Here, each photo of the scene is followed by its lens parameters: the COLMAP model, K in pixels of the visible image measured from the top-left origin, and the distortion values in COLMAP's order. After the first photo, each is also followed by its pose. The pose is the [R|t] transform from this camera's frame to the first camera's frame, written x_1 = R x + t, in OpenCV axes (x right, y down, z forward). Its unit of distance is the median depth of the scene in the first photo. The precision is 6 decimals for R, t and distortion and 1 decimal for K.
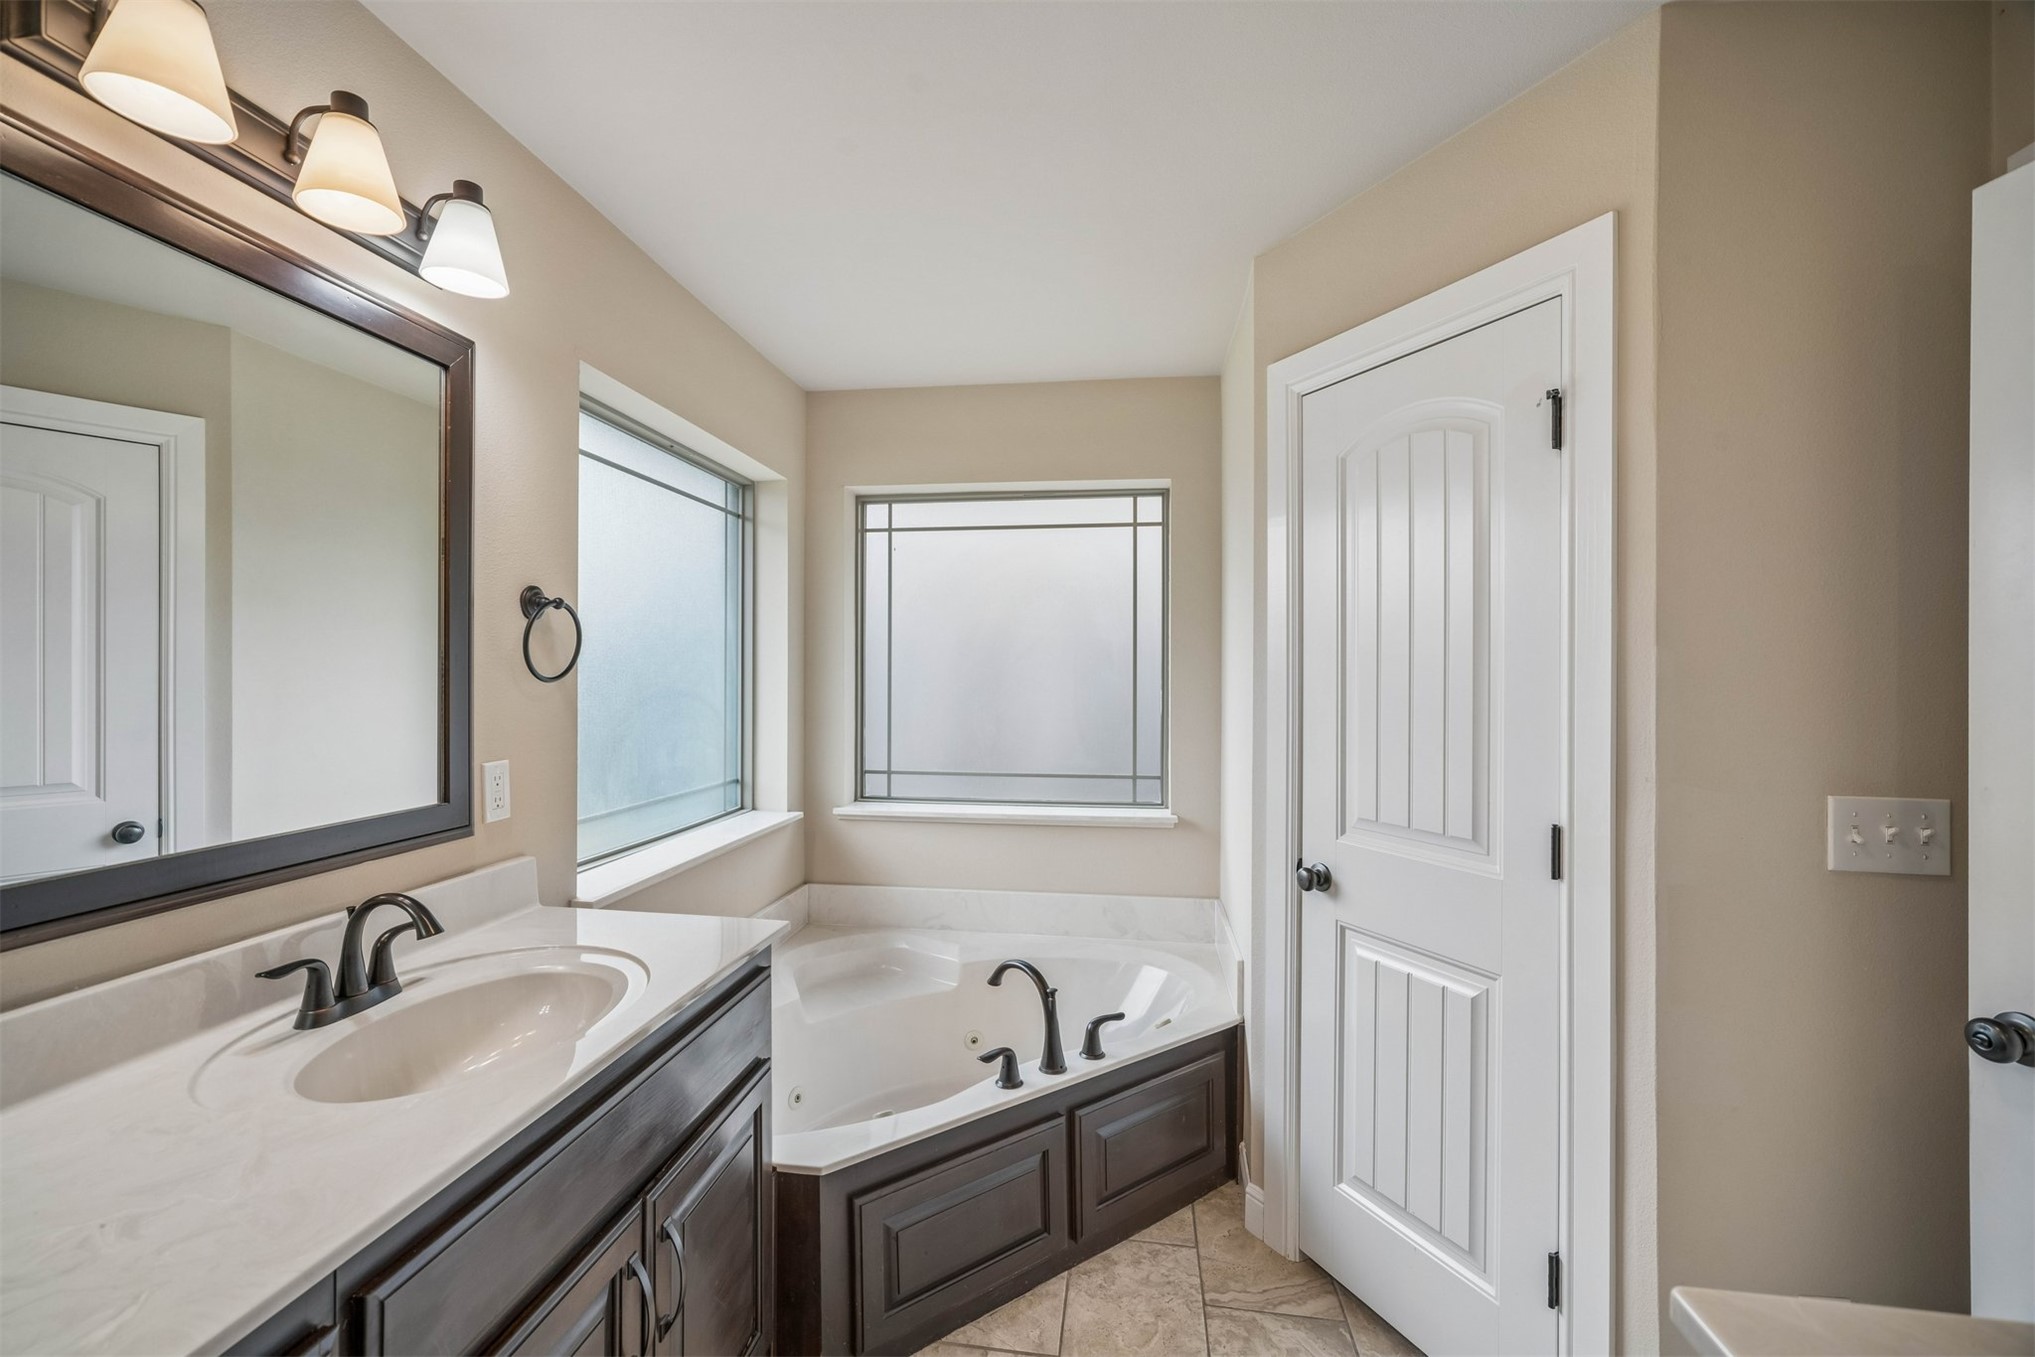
lens RADIAL K [[866.2, 0, 1002.1], [0, 866.2, 670.2], [0, 0, 1]] dist [-0.023729, 0.013041]
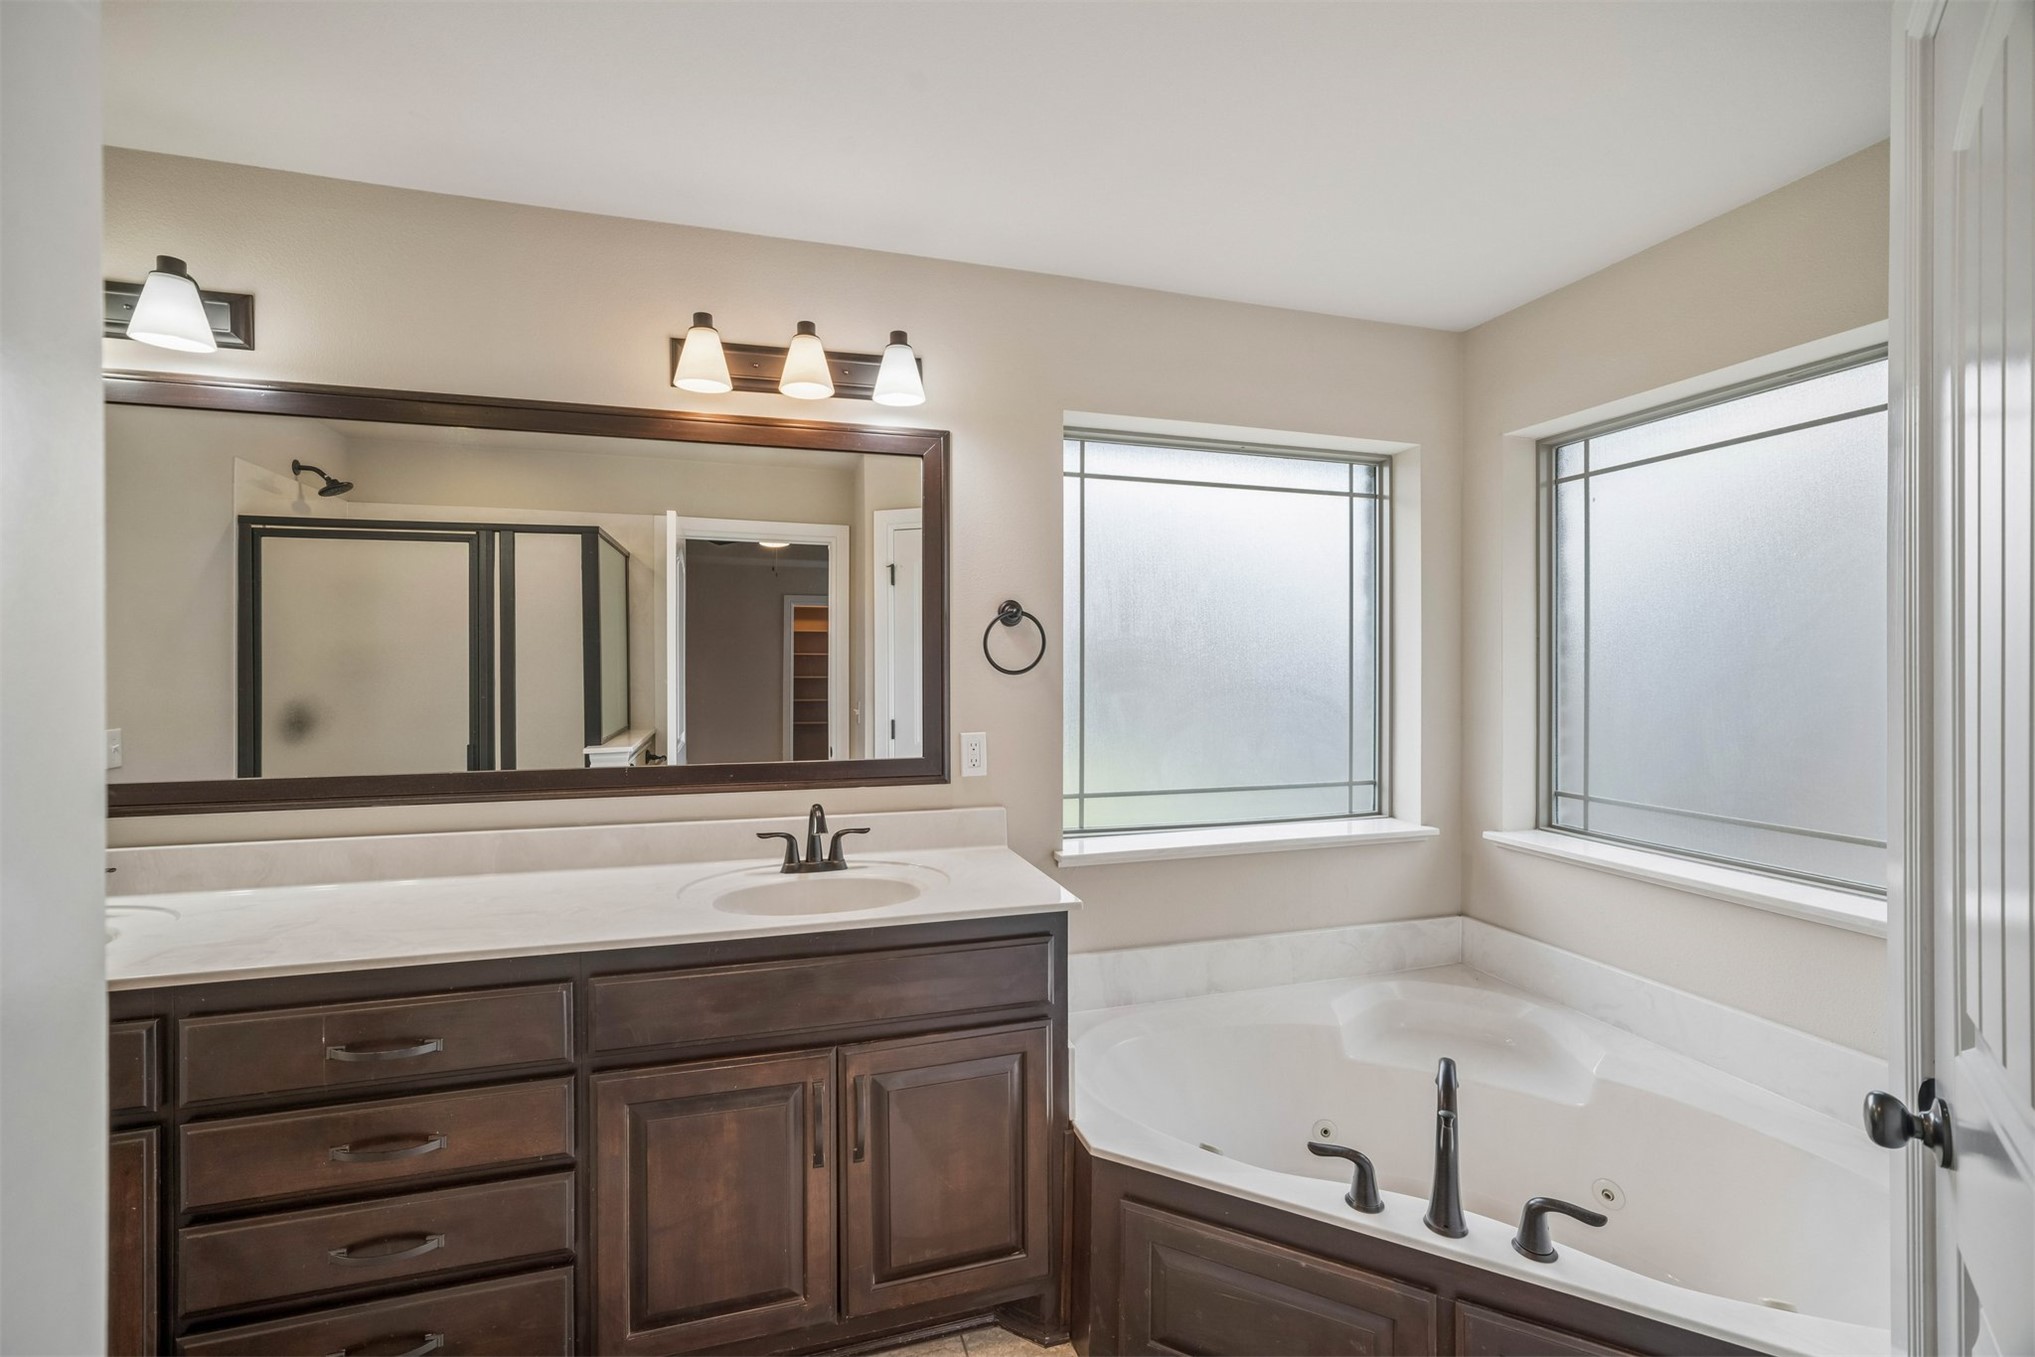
lens RADIAL K [[867.9, 0, 1003.0], [0, 867.9, 665.2], [0, 0, 1]] dist [-0.022505, 0.011571]
pose [[0.421540, -0.002819, -0.906806, 0.366314], [0.005743, 0.999983, -0.000440, -0.000024], [0.906792, -0.005022, 0.421549, 0.250782]]
